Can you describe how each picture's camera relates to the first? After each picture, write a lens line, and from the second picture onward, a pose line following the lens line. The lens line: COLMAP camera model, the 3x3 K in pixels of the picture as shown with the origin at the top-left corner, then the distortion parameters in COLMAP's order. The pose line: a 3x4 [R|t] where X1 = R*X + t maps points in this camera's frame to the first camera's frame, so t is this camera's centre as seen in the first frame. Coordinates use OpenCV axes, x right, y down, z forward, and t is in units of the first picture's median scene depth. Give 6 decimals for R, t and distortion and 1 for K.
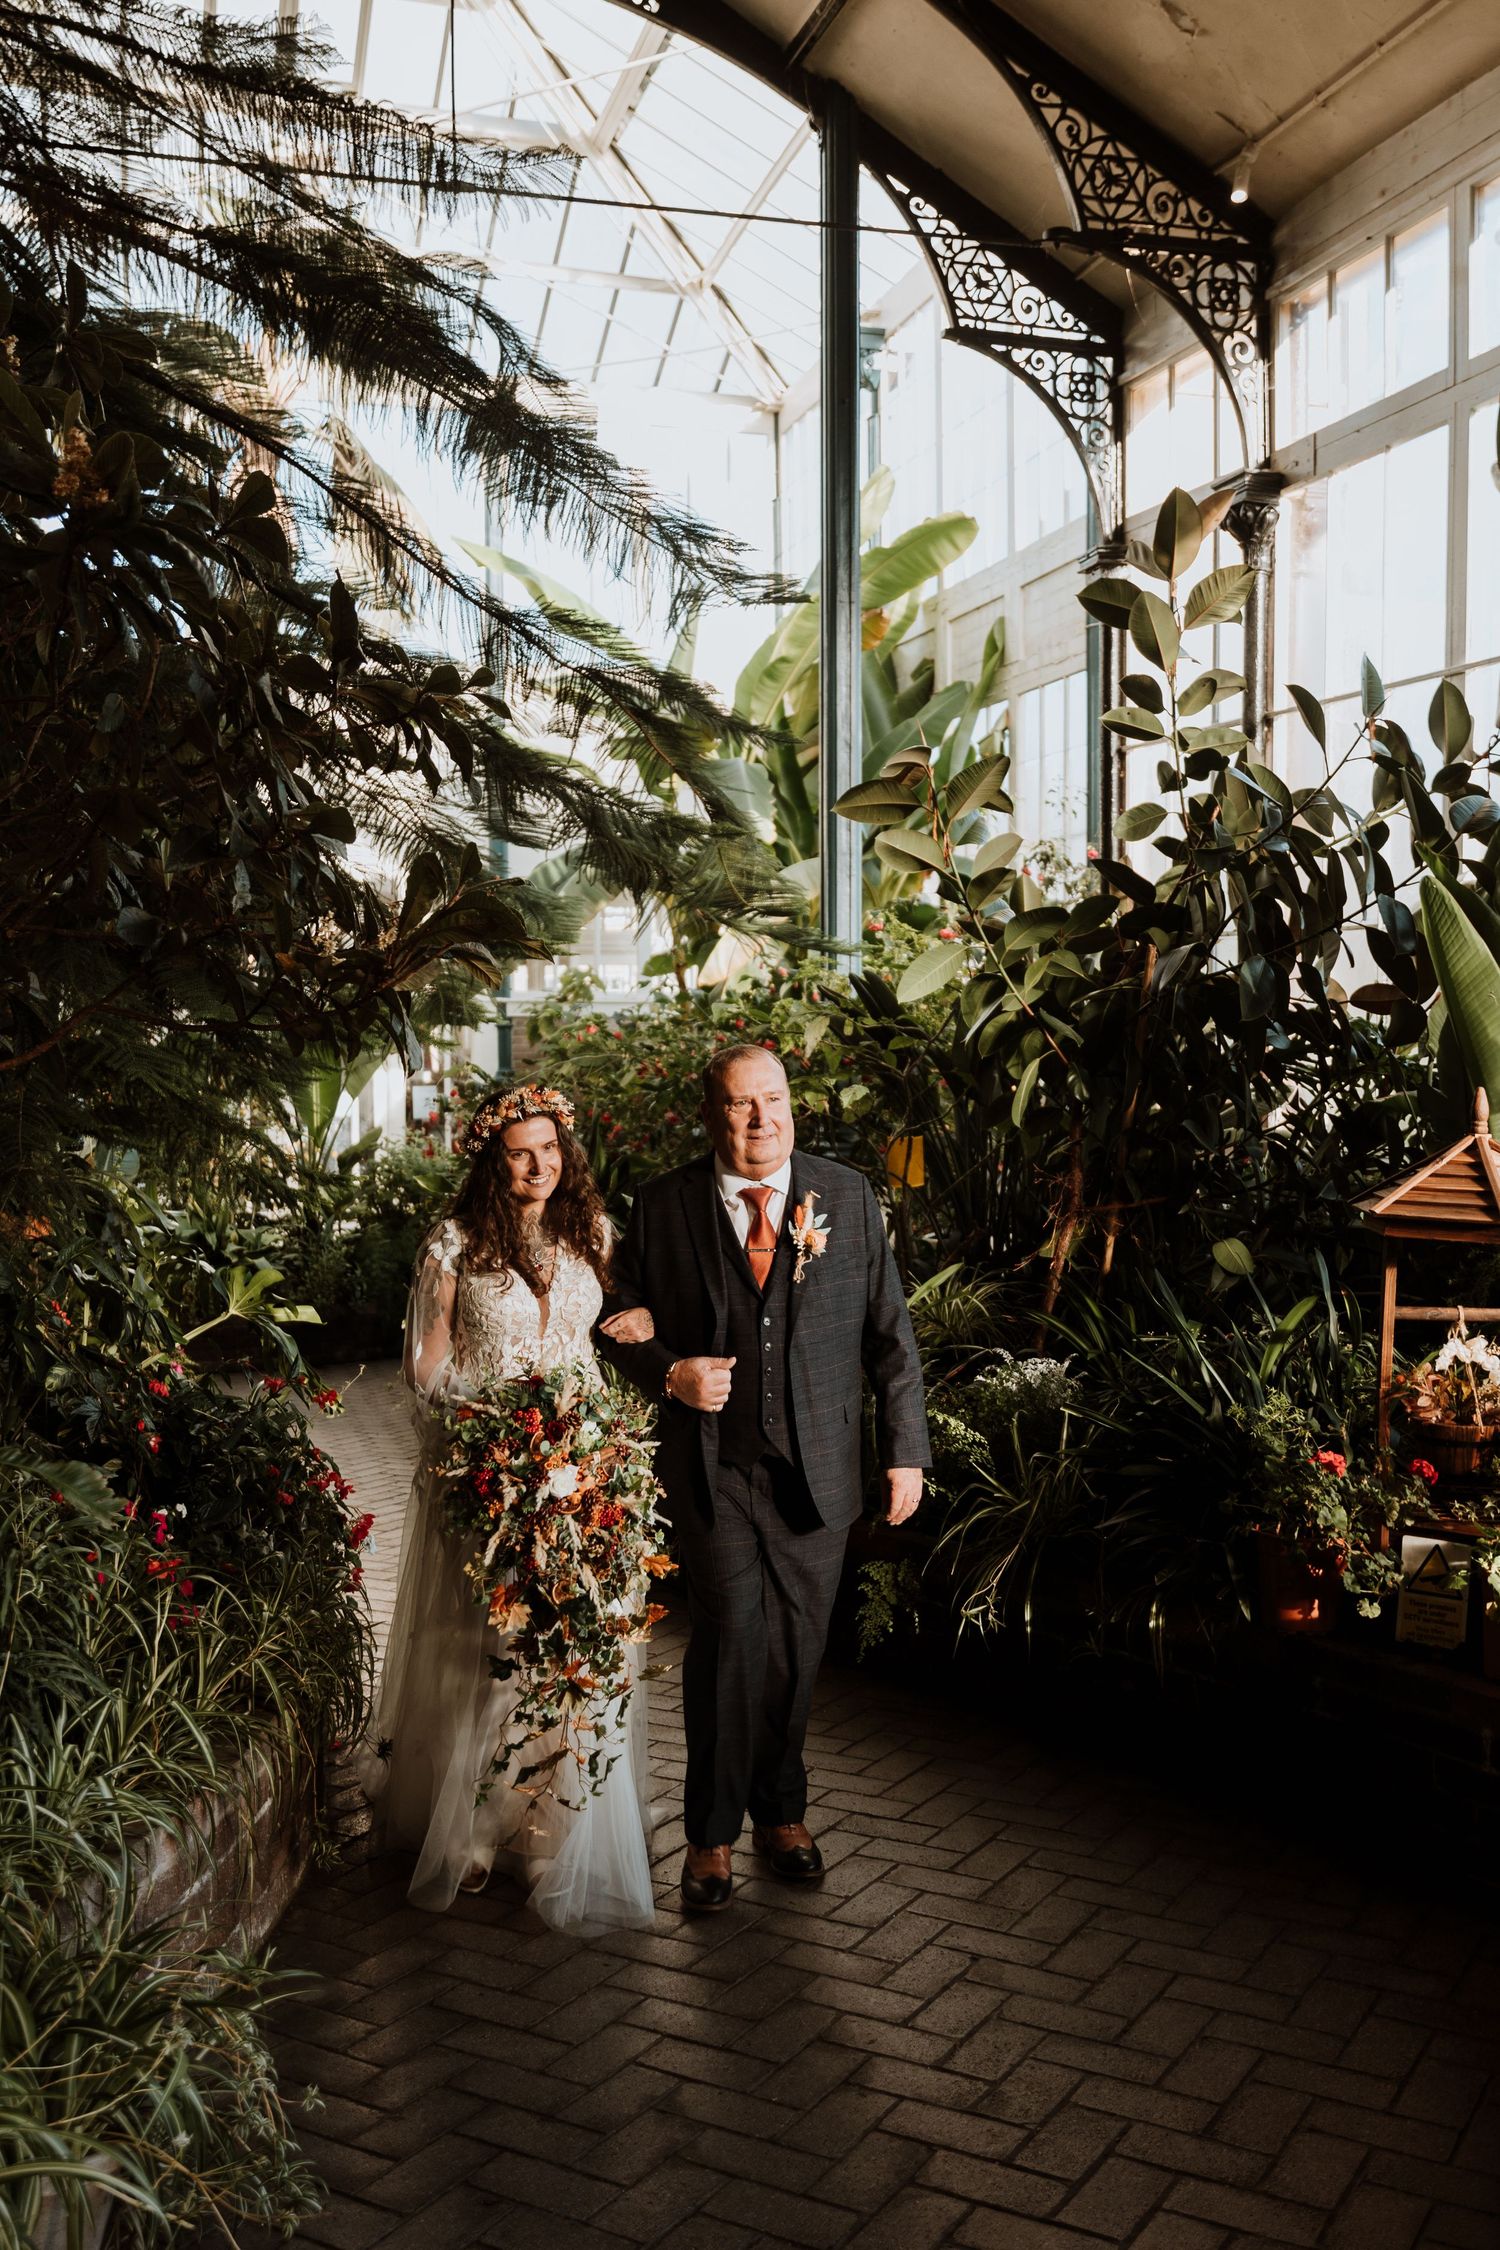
lens RADIAL K [[2073.4, 0, 750.7], [0, 2073.4, 1126.6], [0, 0, 1]] dist [-0.005254, 0.000000]
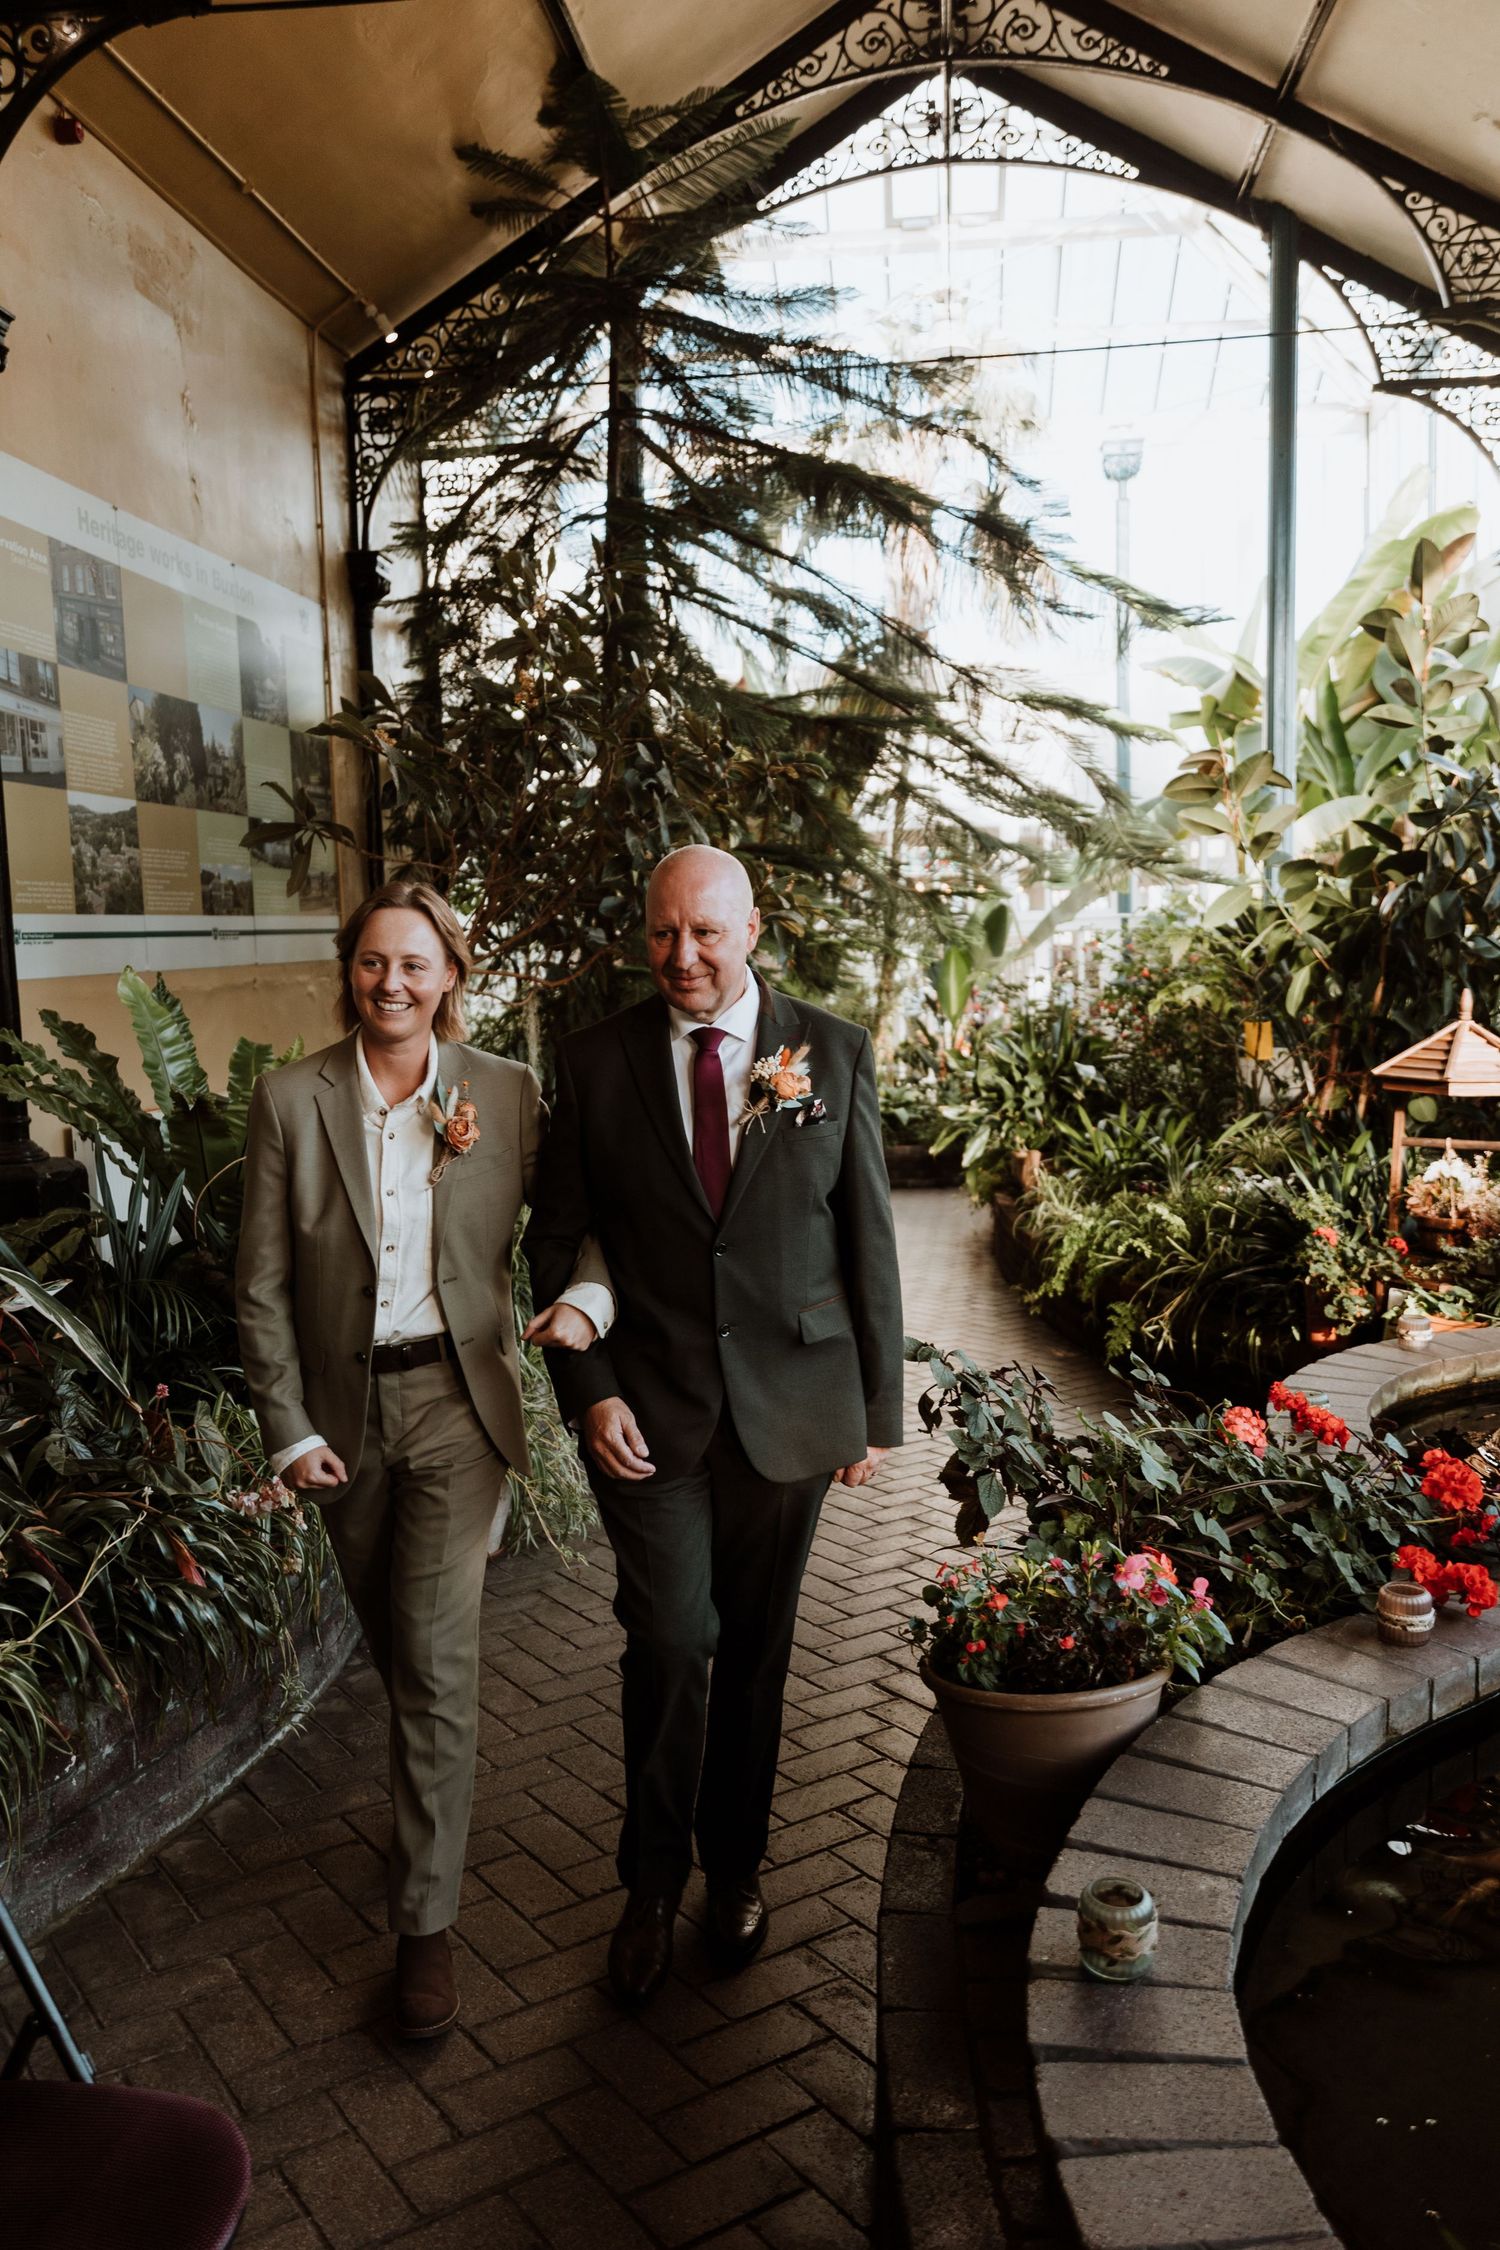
lens RADIAL K [[1734.6, 0, 749.4], [0, 1734.6, 1125.8], [0, 0, 1]] dist [0.003269, 0.004525]
pose [[0.917029, 0.023529, -0.398126, 0.201136], [0.002269, 0.997934, 0.064204, -0.001283], [0.398814, -0.059780, 0.915081, -0.172307]]
